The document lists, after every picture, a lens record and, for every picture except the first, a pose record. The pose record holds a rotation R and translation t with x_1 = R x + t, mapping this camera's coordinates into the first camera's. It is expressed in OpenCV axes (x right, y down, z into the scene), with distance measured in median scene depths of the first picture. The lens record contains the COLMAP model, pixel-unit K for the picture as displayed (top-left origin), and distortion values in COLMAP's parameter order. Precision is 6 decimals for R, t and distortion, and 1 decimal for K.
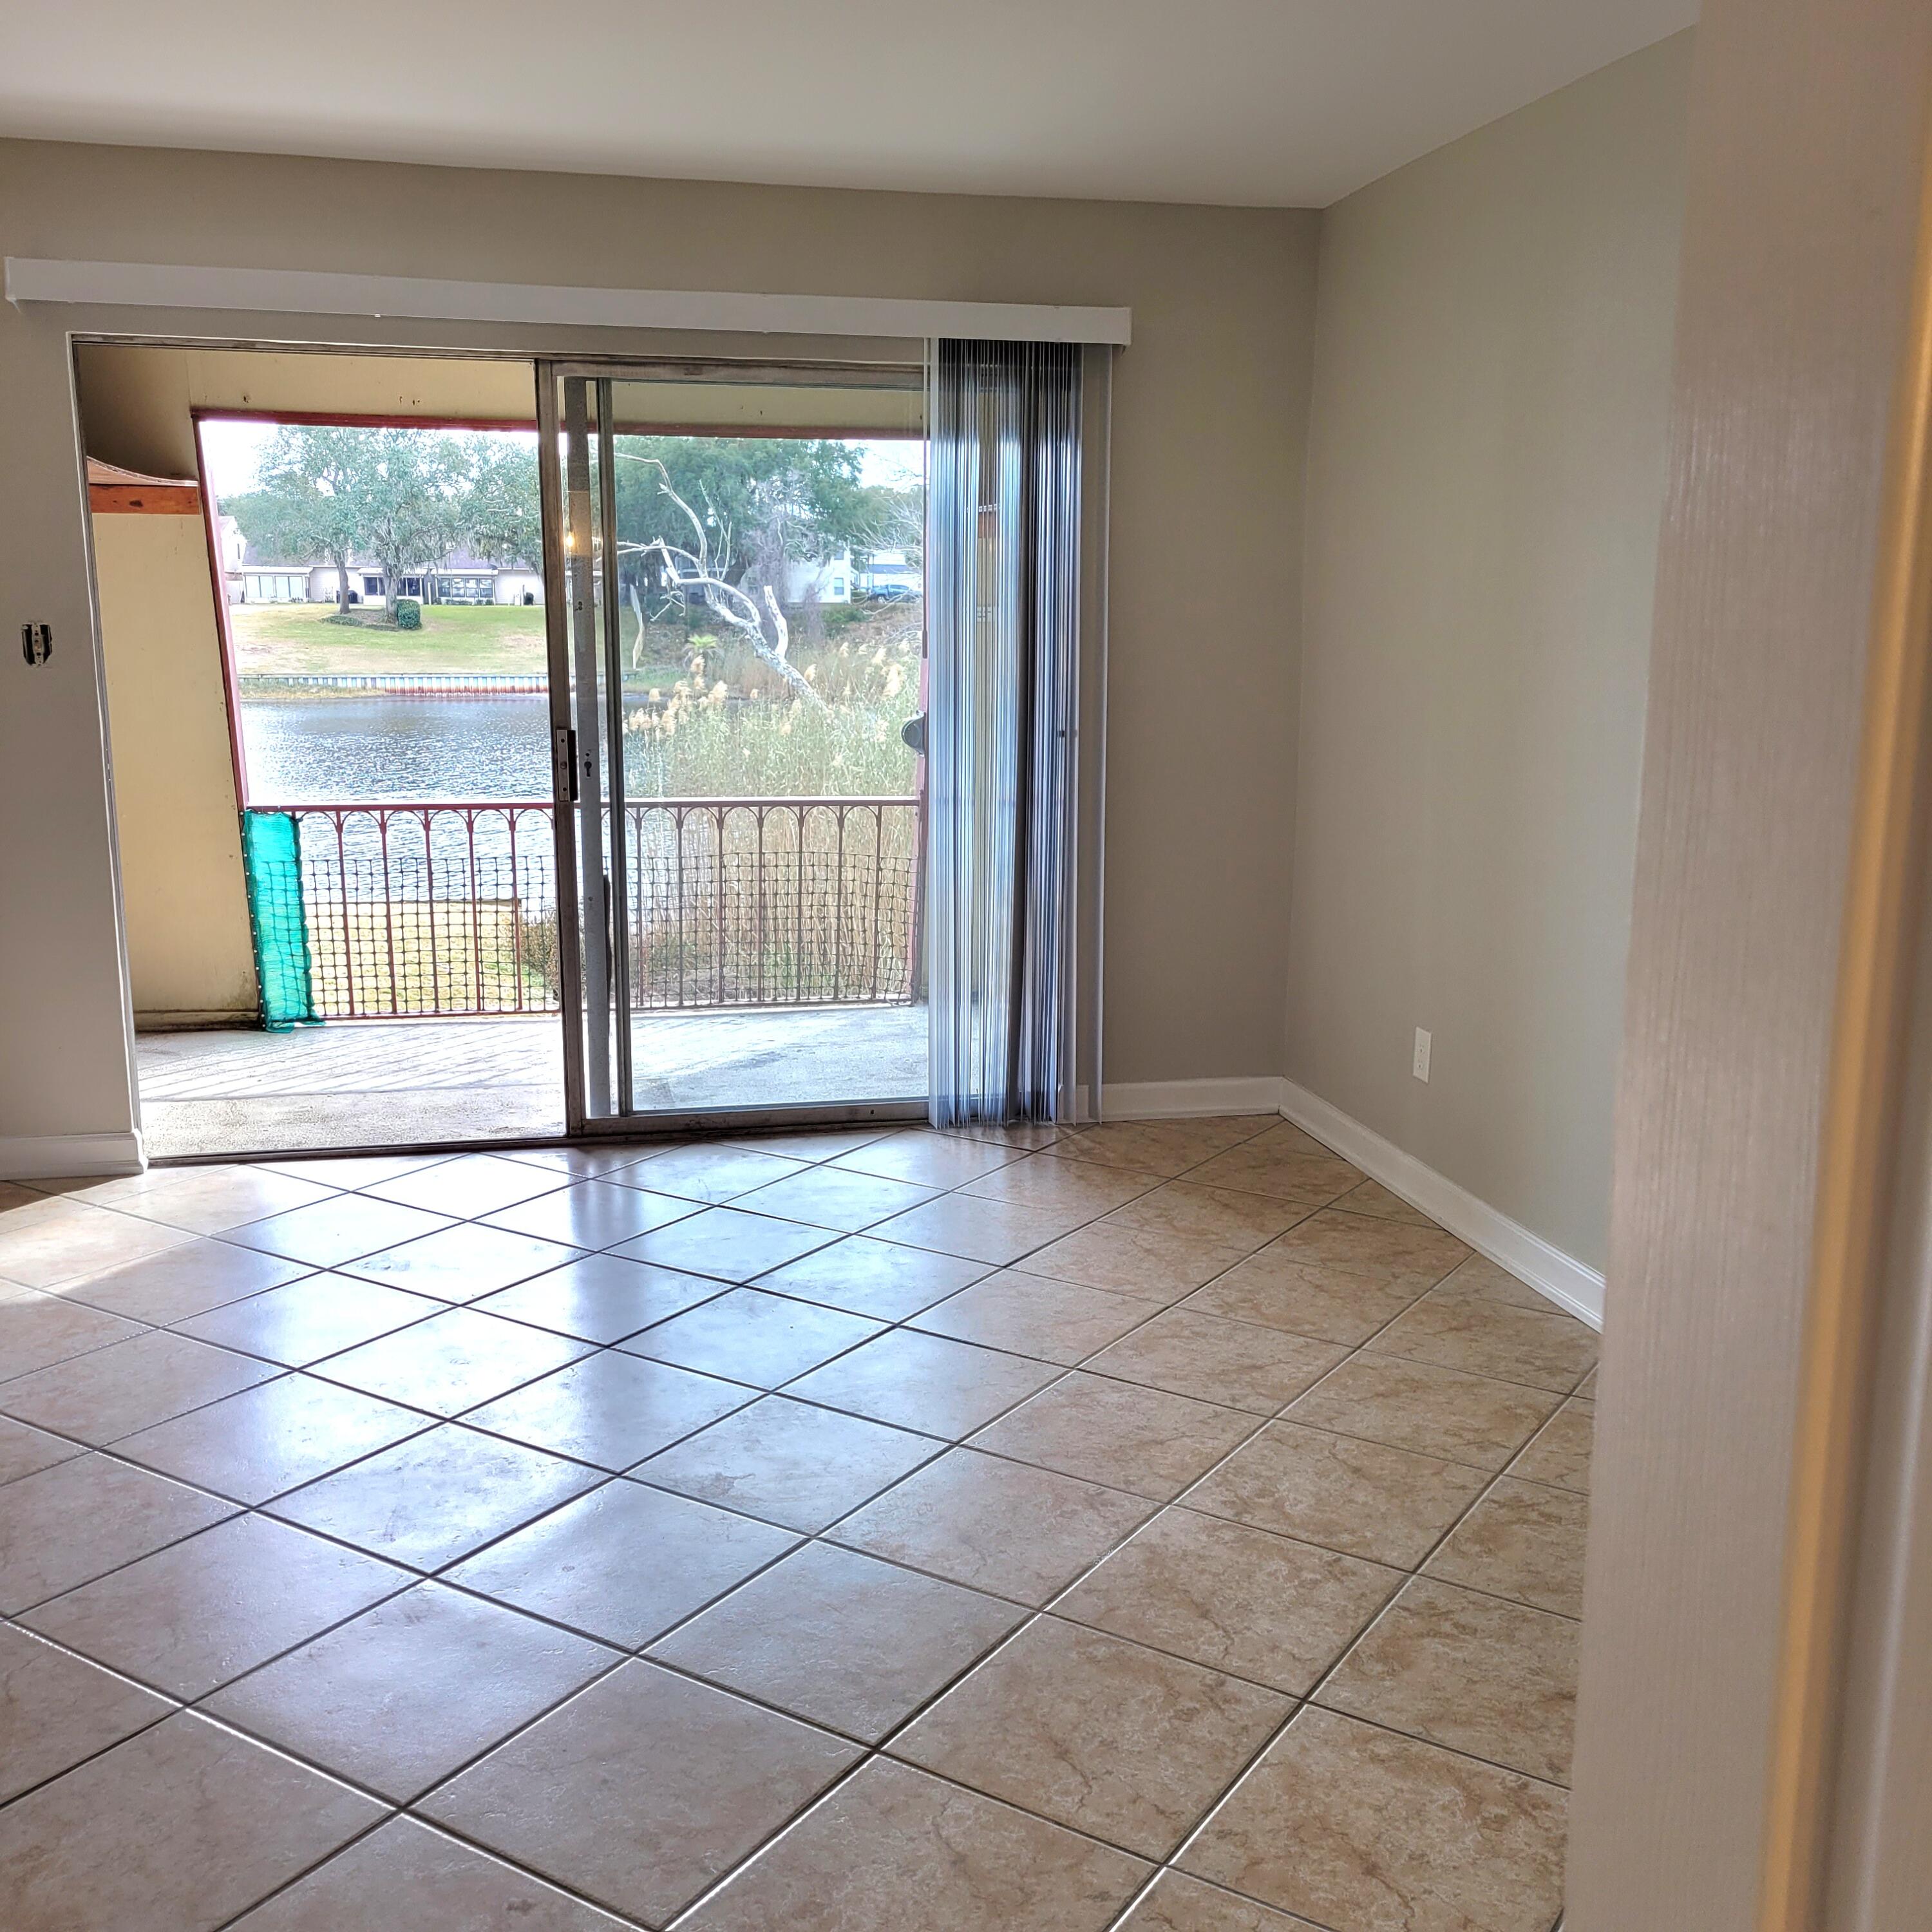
lens RADIAL K [[2189.3, 0, 937.1], [0, 2189.3, 976.6], [0, 0, 1]] dist [0.059356, -0.035225]
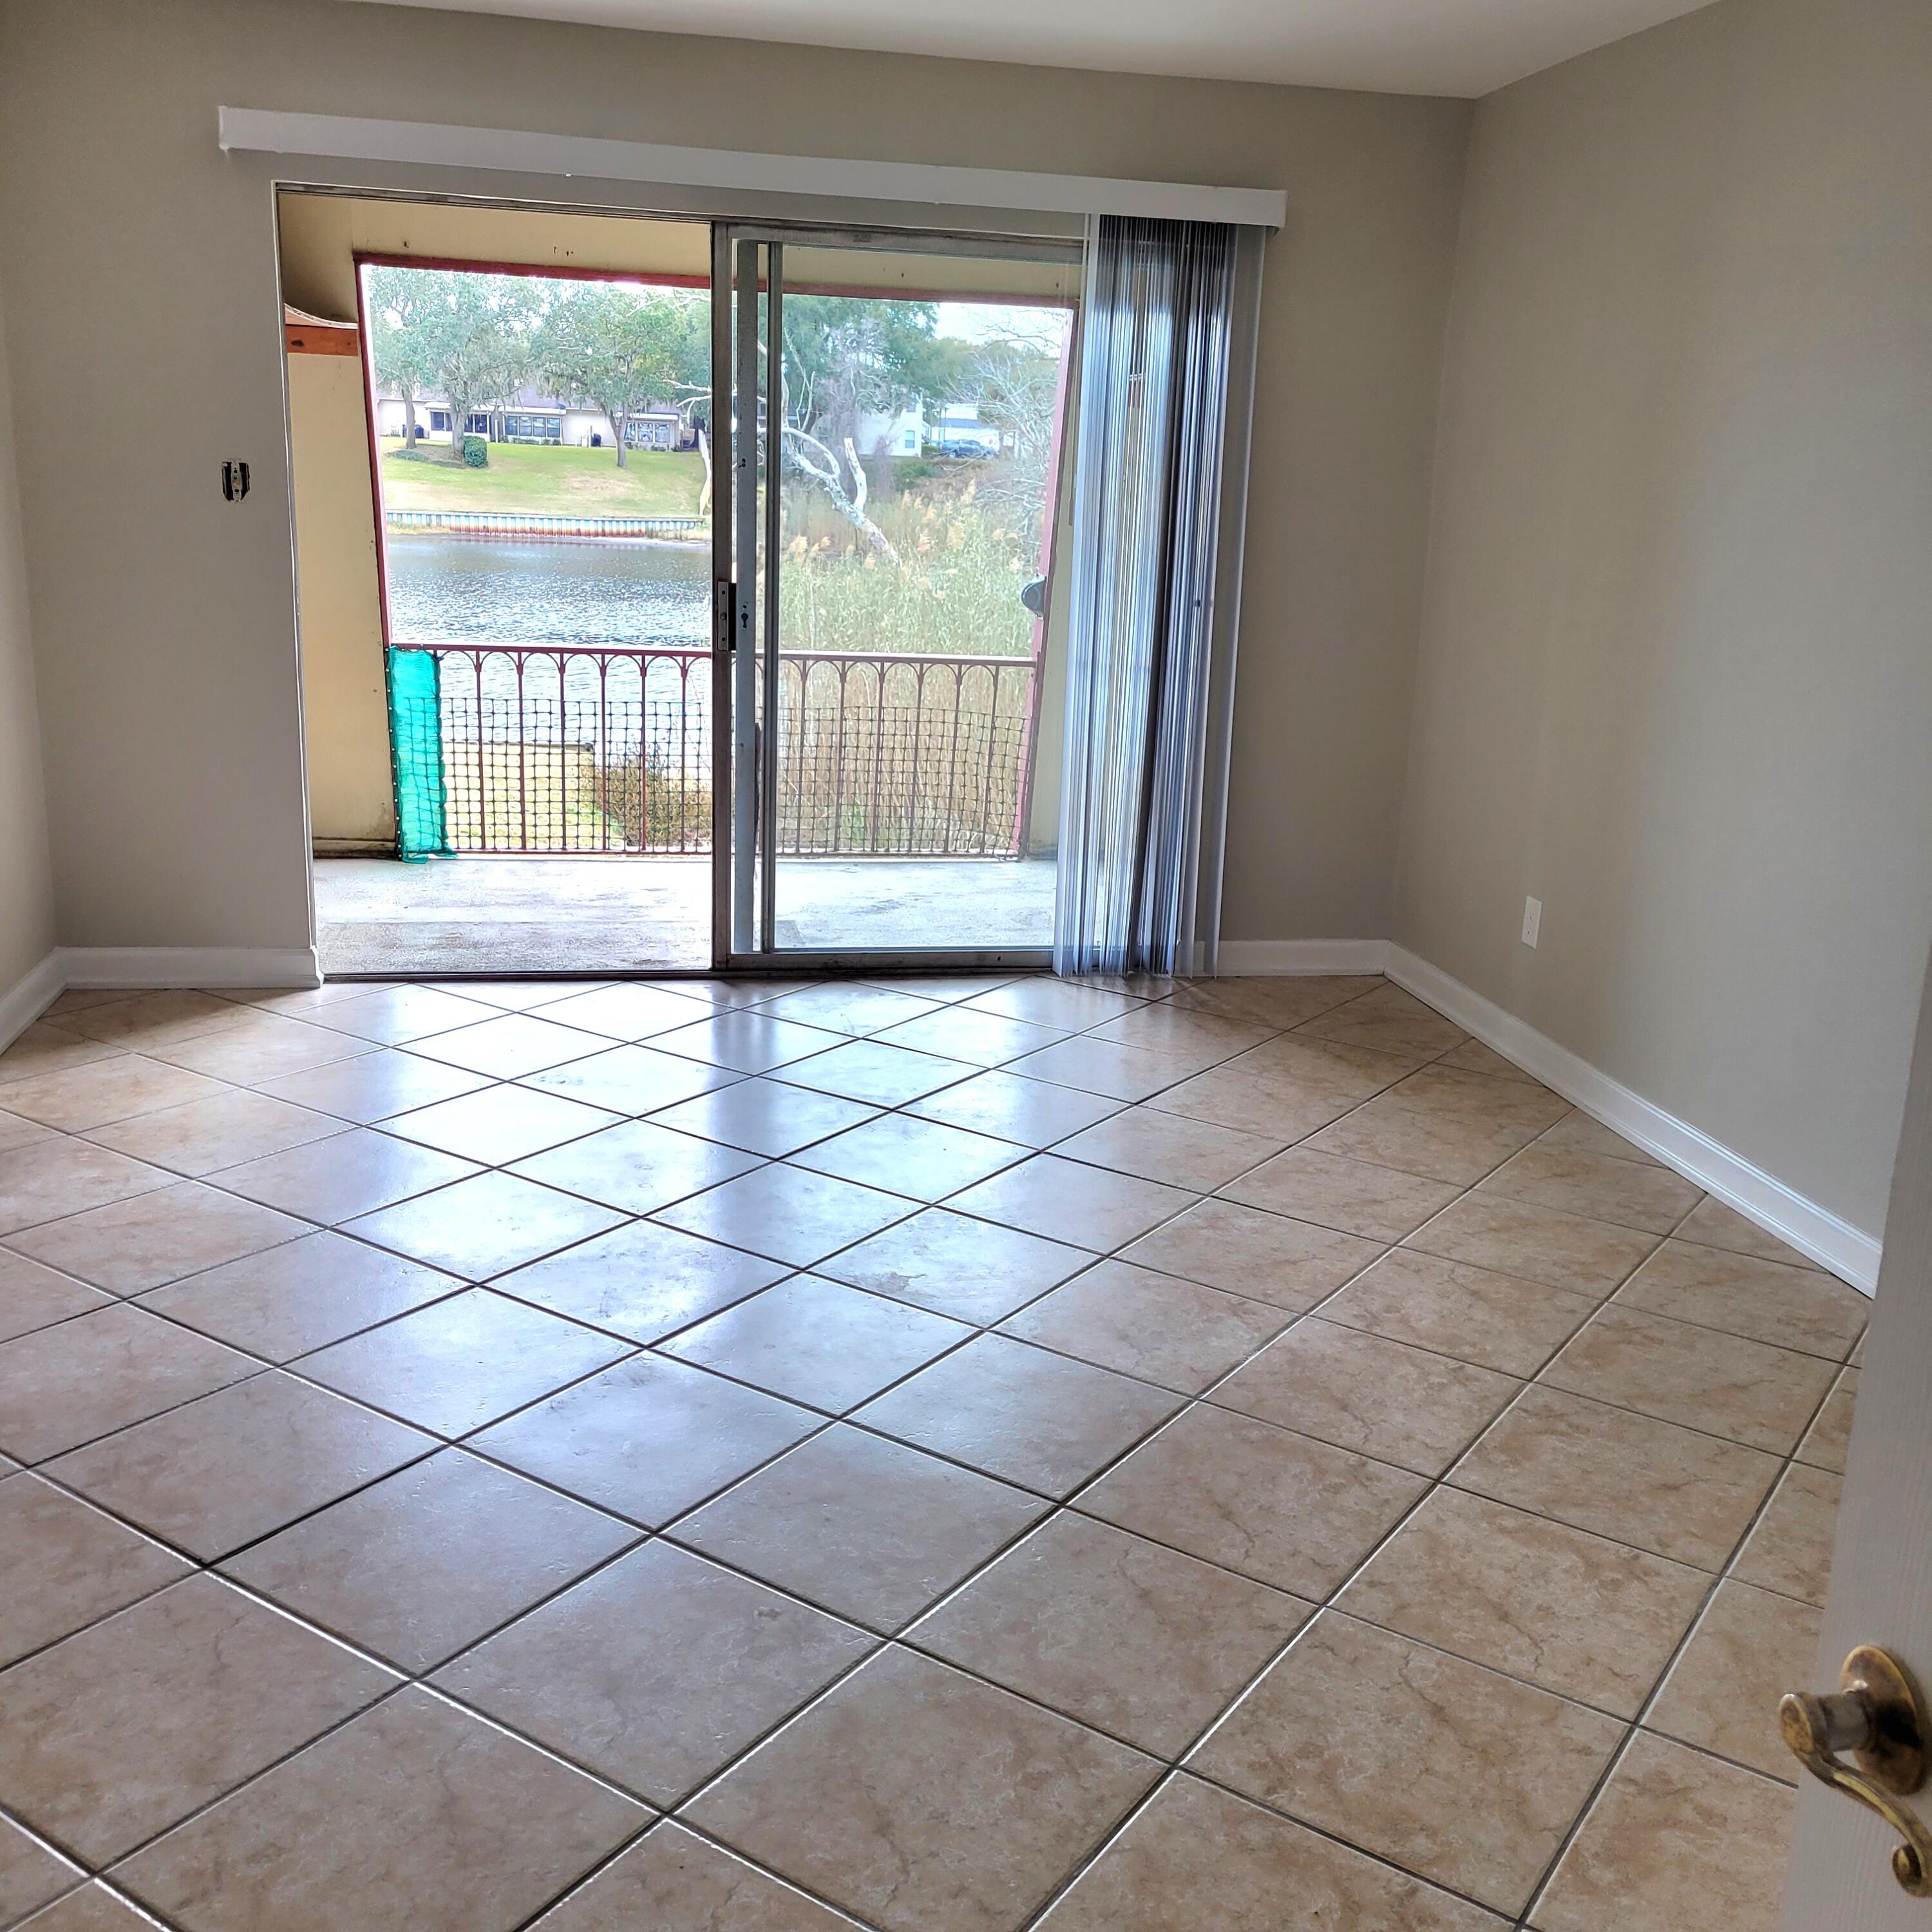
lens RADIAL K [[2204.6, 0, 966.0], [0, 2204.6, 966.0], [0, 0, 1]] dist [0.060242, -0.023985]
pose [[0.999252, 0.038384, -0.004645, -0.042294], [-0.038055, 0.997631, 0.057301, 0.005515], [0.006833, -0.057081, 0.998346, -0.062256]]
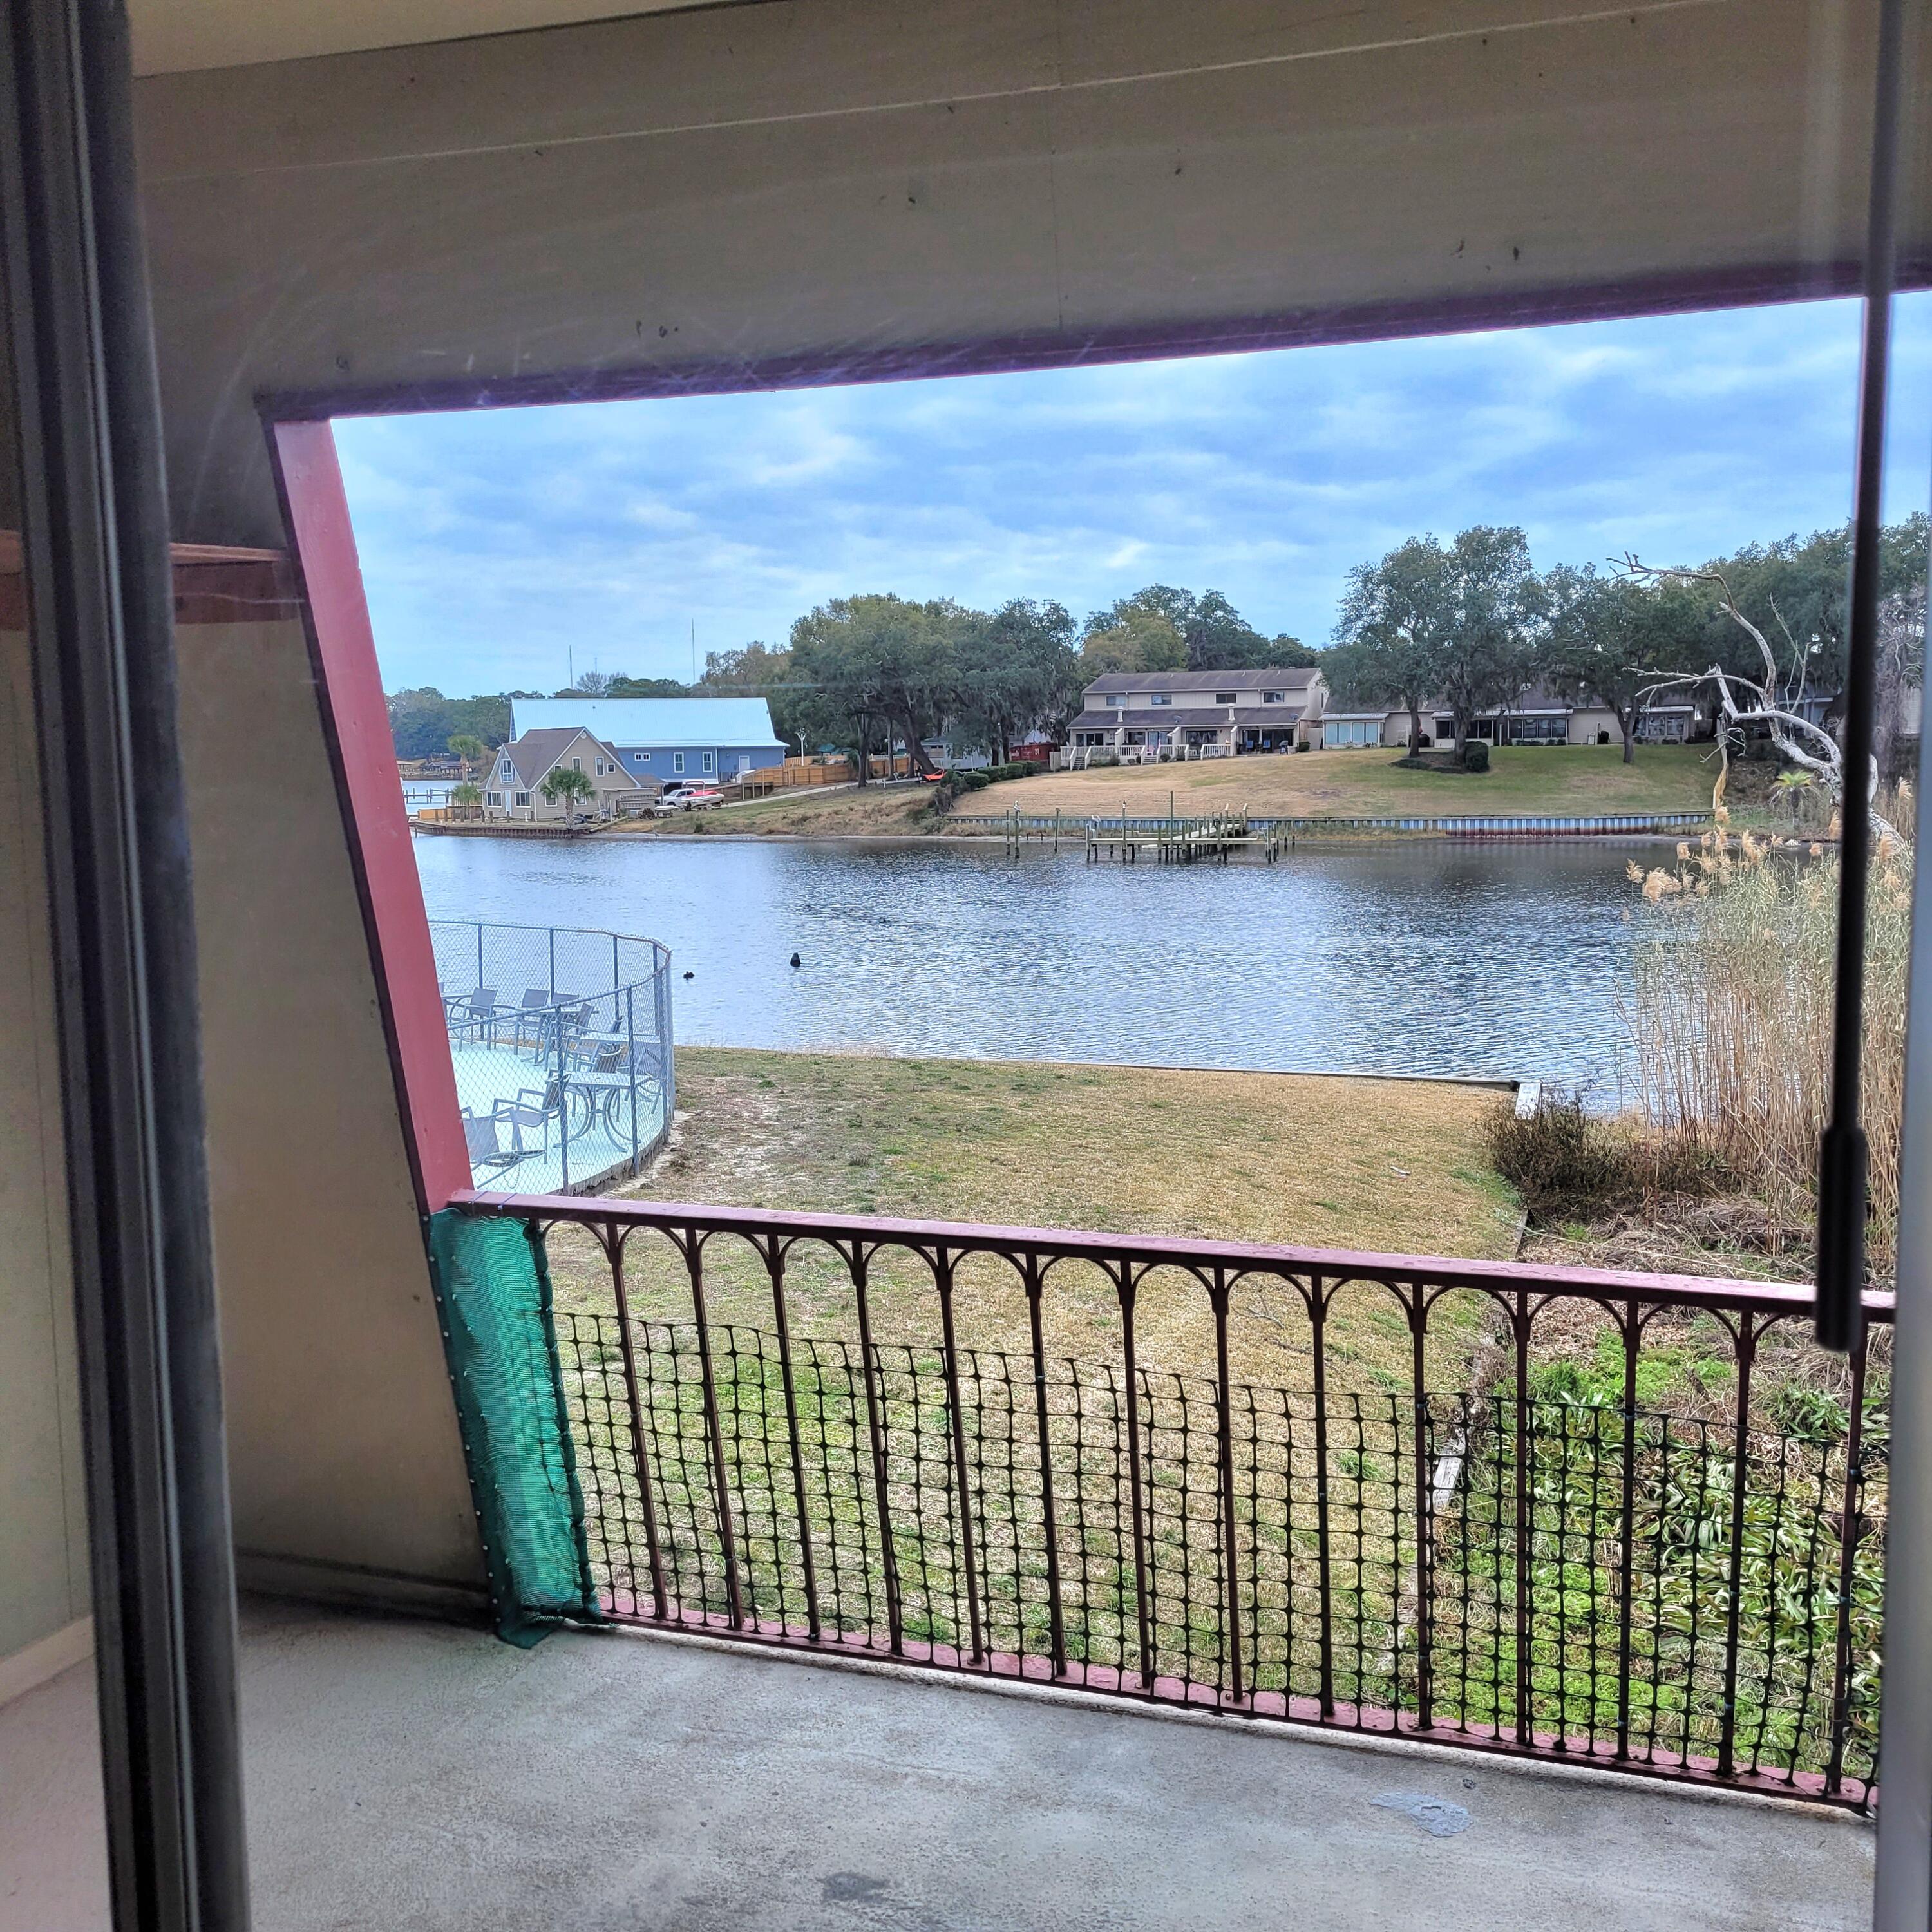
lens RADIAL K [[1935.2, 0, 968.3], [0, 1935.2, 991.3], [0, 0, 1]] dist [0.062683, -0.020133]
pose [[0.868446, 0.044941, -0.493743, 0.005675], [-0.064948, 0.997614, -0.023433, -0.159276], [0.491511, 0.052417, 0.869292, 0.876389]]
